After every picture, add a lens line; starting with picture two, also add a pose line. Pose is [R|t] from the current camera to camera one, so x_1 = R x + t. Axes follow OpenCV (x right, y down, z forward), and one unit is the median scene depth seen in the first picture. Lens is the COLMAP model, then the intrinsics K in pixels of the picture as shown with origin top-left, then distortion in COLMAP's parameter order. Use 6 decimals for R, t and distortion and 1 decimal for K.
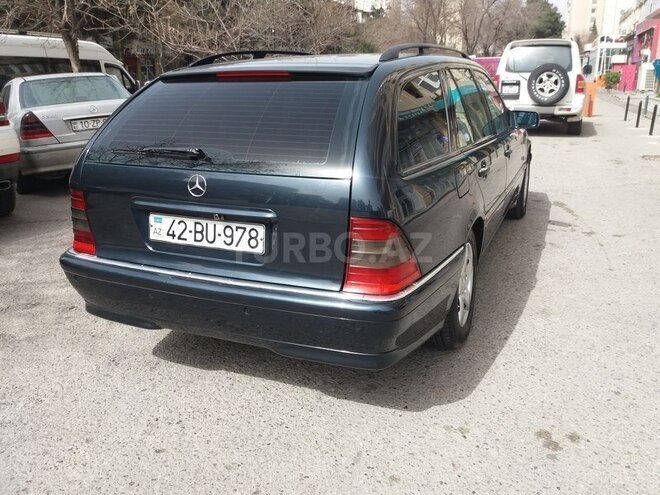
lens RADIAL K [[557.0, 0, 329.9], [0, 557.0, 262.2], [0, 0, 1]] dist [-0.003562, -0.010337]
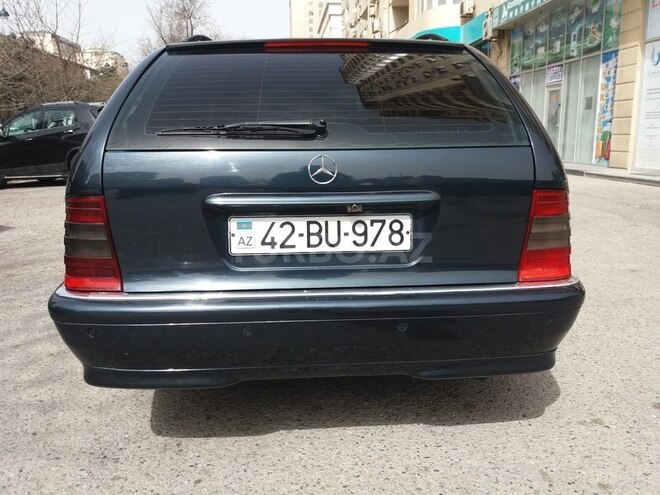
lens RADIAL K [[561.8, 0, 330.0], [0, 561.8, 247.5], [0, 0, 1]] dist [-0.015745, -0.017769]
pose [[0.891389, -0.086779, 0.444855, -0.553759], [0.143804, 0.984937, -0.096016, 0.039594], [-0.429822, 0.149559, 0.890441, 0.317234]]
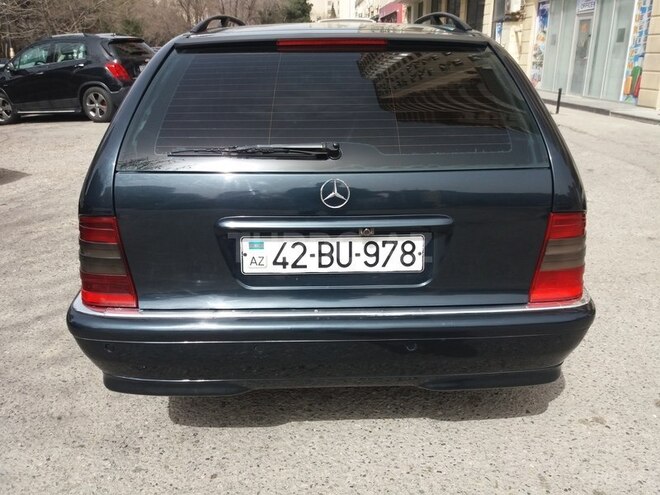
lens RADIAL K [[561.8, 0, 330.0], [0, 561.8, 247.5], [0, 0, 1]] dist [-0.015745, -0.017769]
pose [[0.904662, -0.130581, 0.405629, -0.535163], [0.127154, 0.991247, 0.035516, -0.089410], [-0.406716, 0.019448, 0.913348, 0.303687]]
